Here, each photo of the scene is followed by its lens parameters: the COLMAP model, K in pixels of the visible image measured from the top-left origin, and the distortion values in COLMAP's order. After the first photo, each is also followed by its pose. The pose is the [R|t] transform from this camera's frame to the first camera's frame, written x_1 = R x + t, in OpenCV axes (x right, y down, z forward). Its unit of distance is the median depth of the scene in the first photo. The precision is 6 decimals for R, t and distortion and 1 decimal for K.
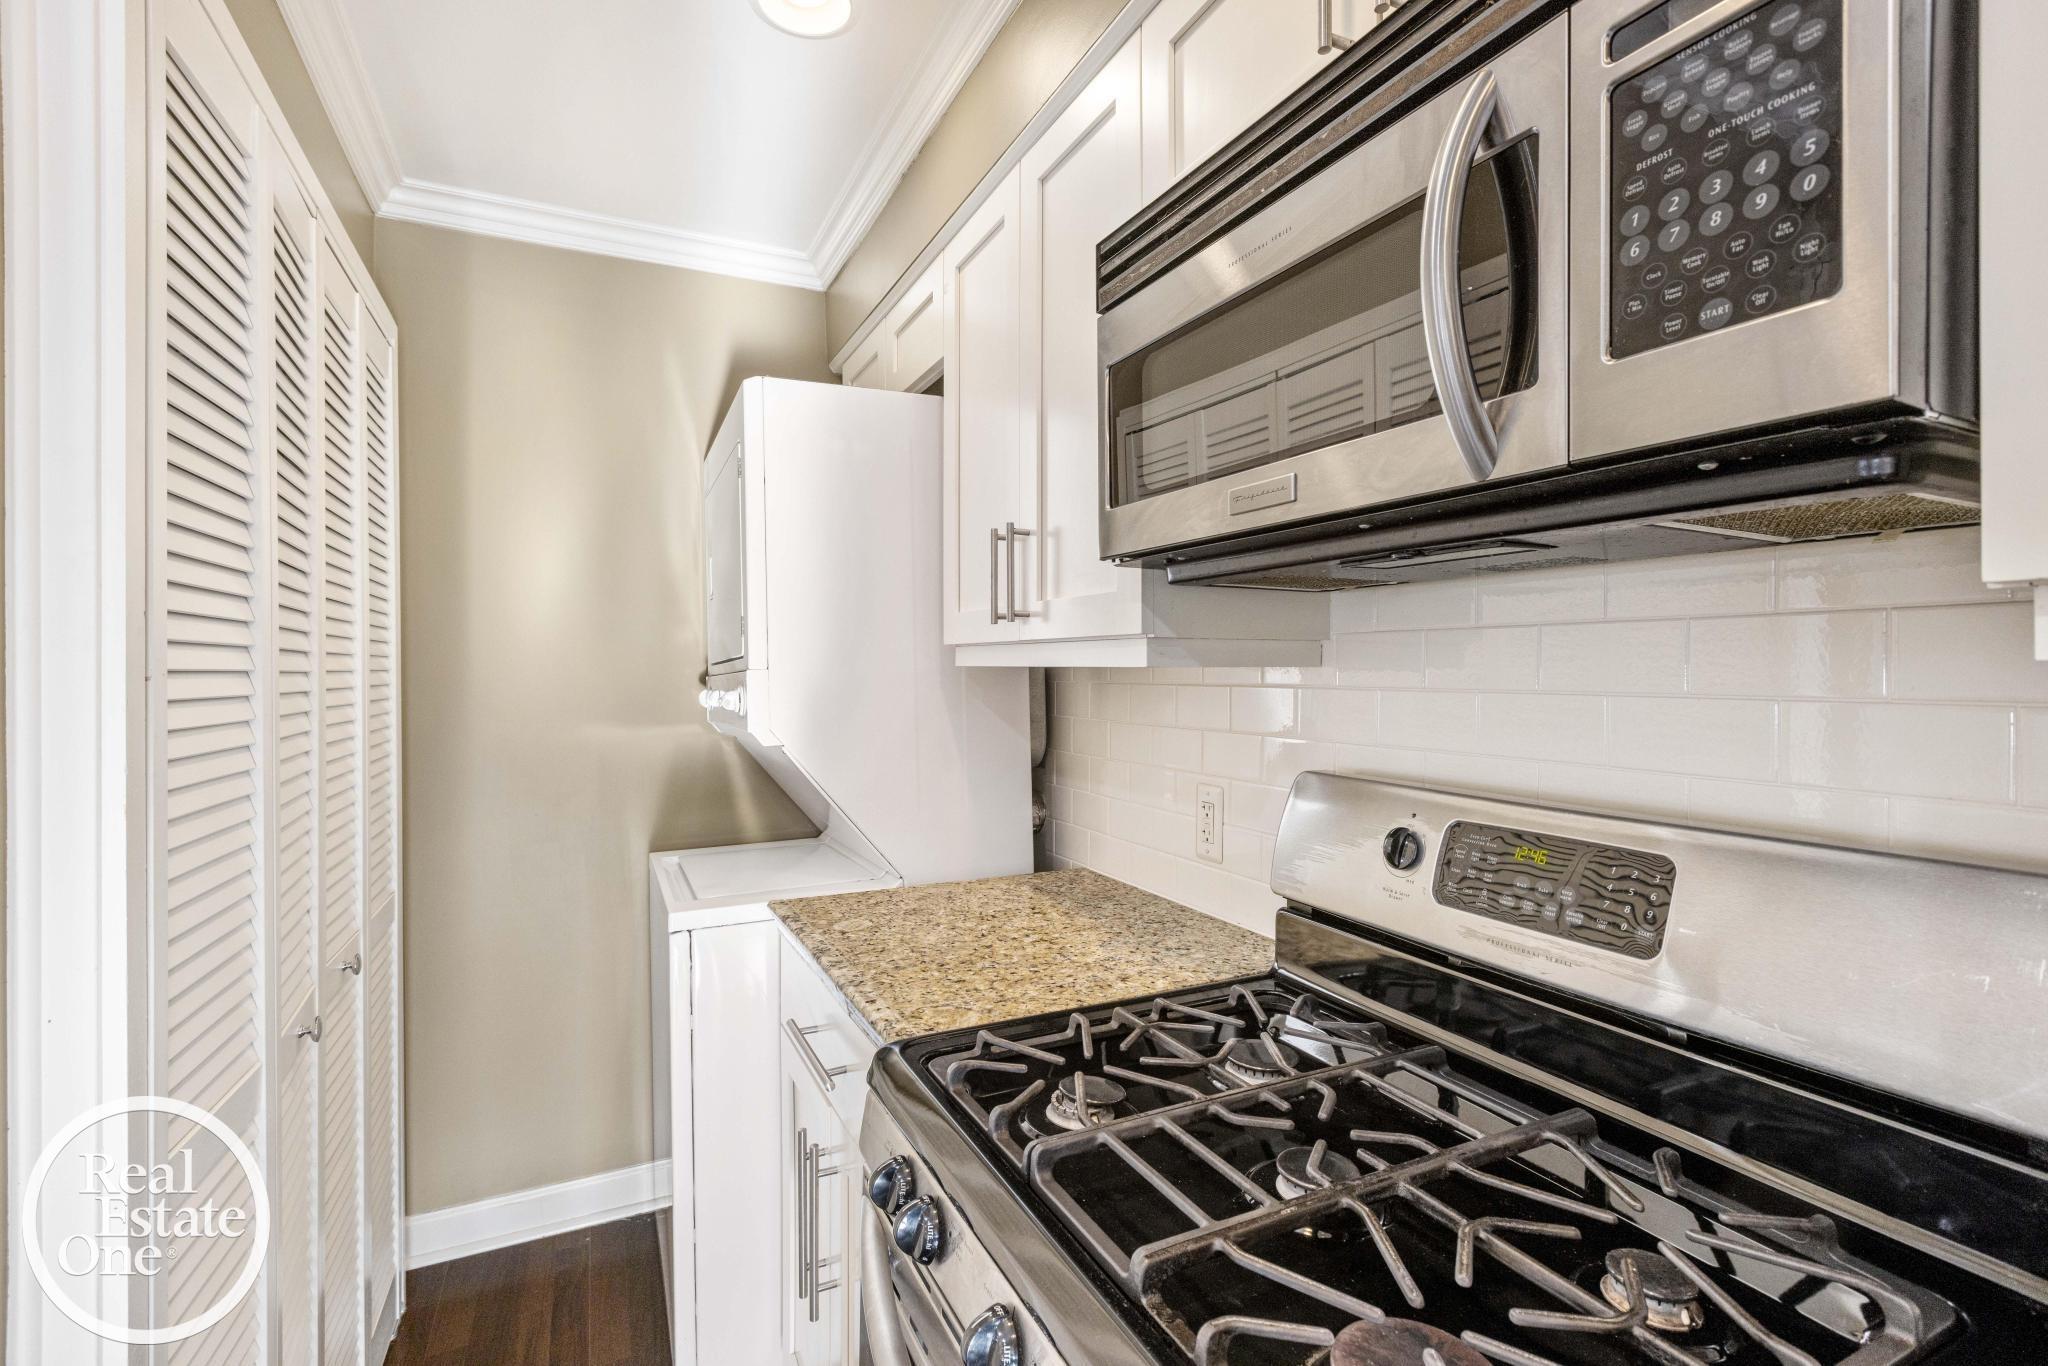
lens RADIAL K [[926.9, 0, 1012.7], [0, 926.9, 674.7], [0, 0, 1]] dist [0.013852, -0.002048]
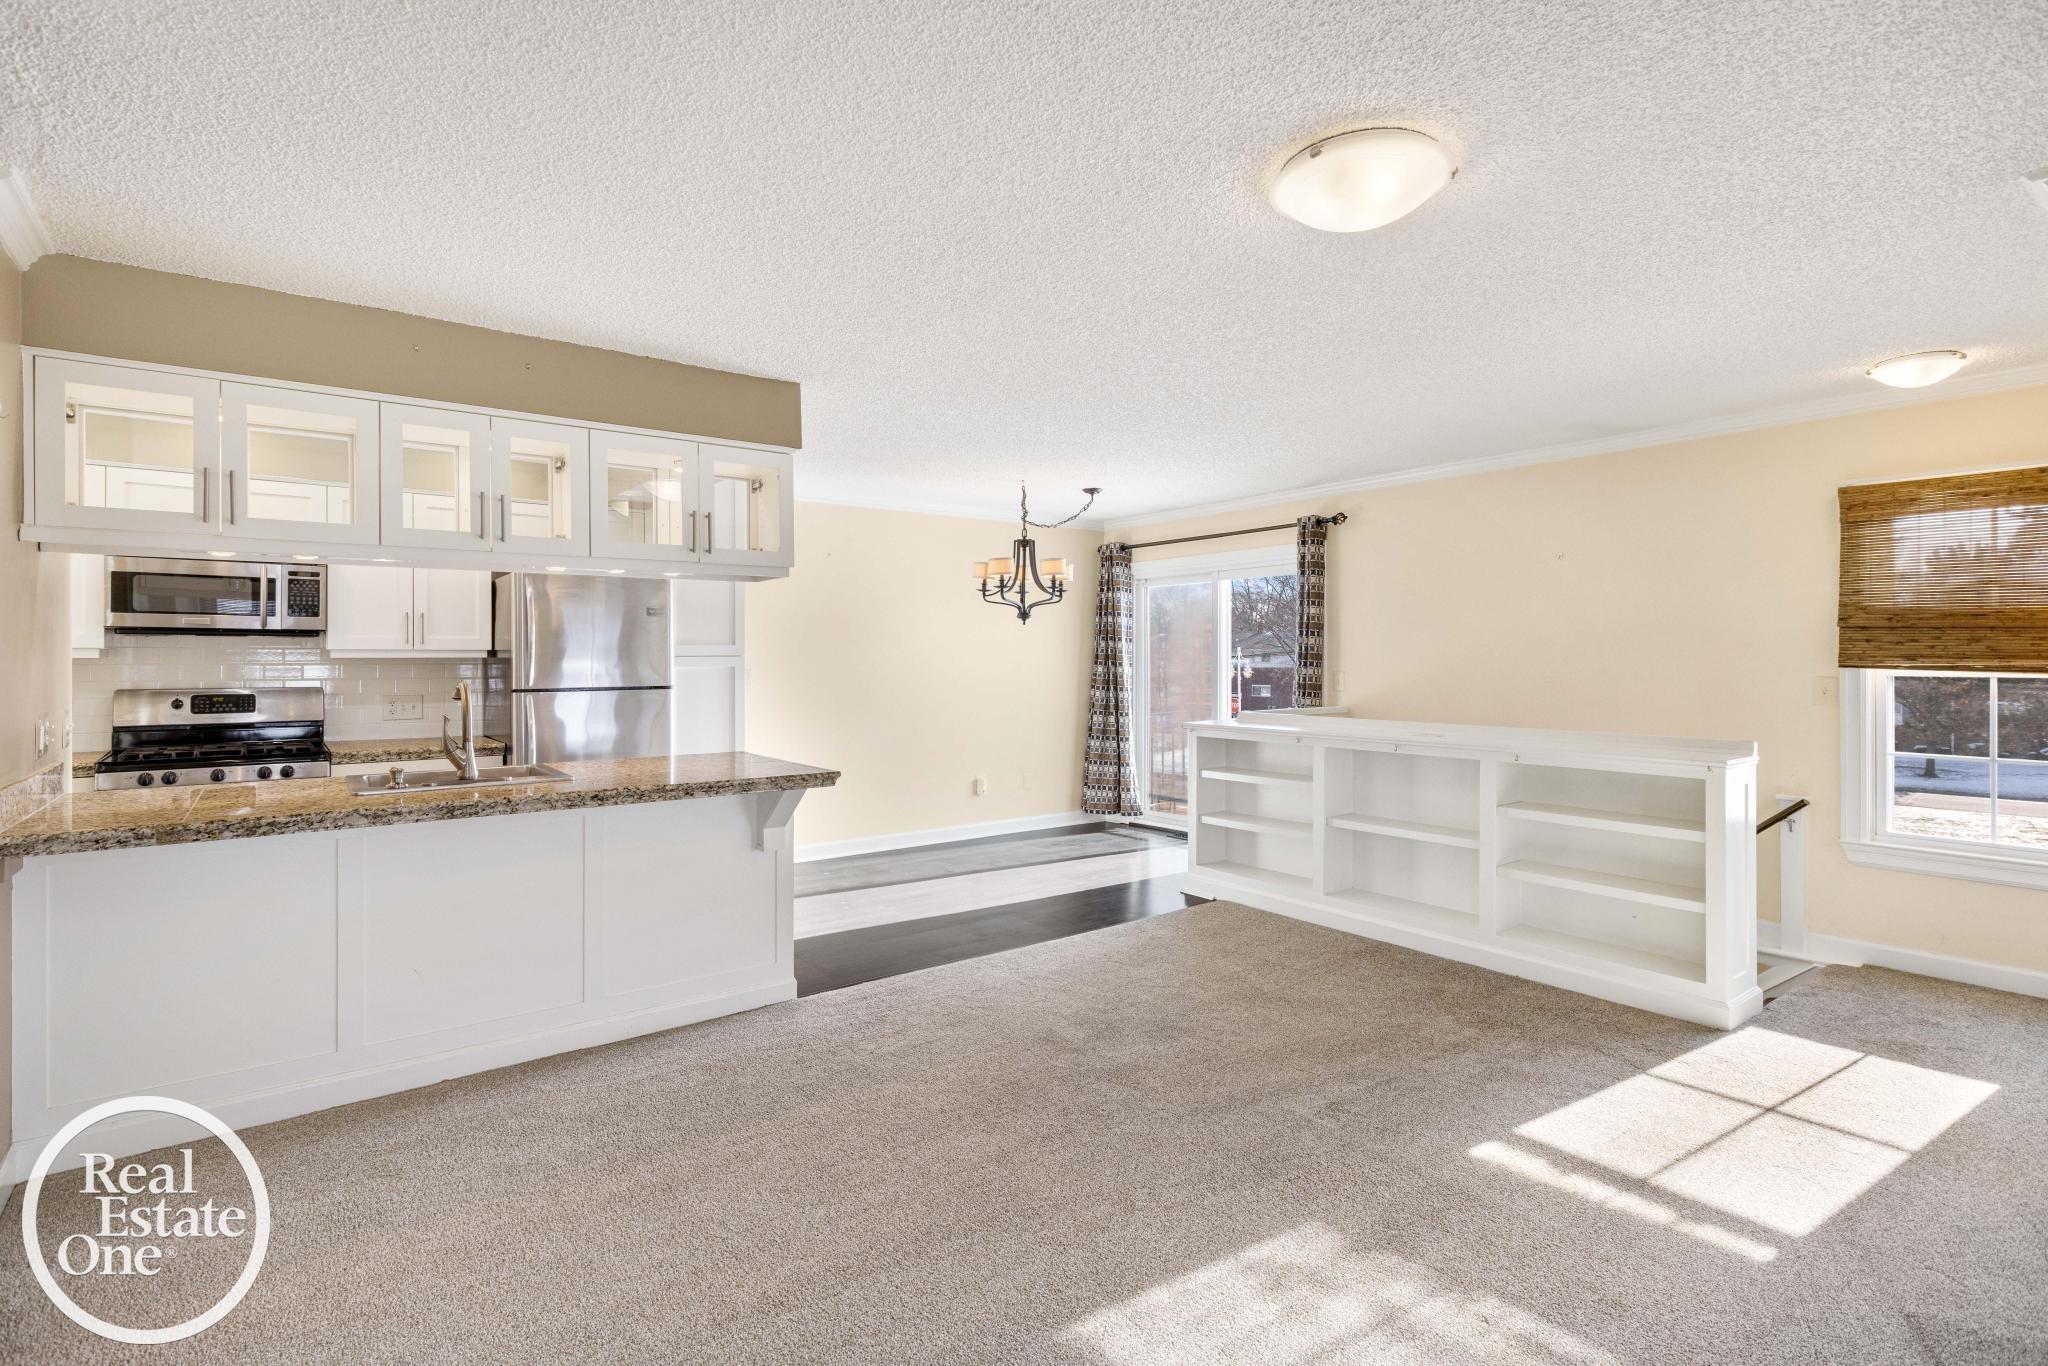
lens RADIAL K [[983.7, 0, 1038.0], [0, 983.7, 658.9], [0, 0, 1]] dist [0.000698, -0.002521]
pose [[-0.232237, -0.002613, 0.972656, -3.777790], [0.005350, 0.999978, 0.003964, -0.001406], [-0.972645, 0.006124, -0.232218, -1.339214]]
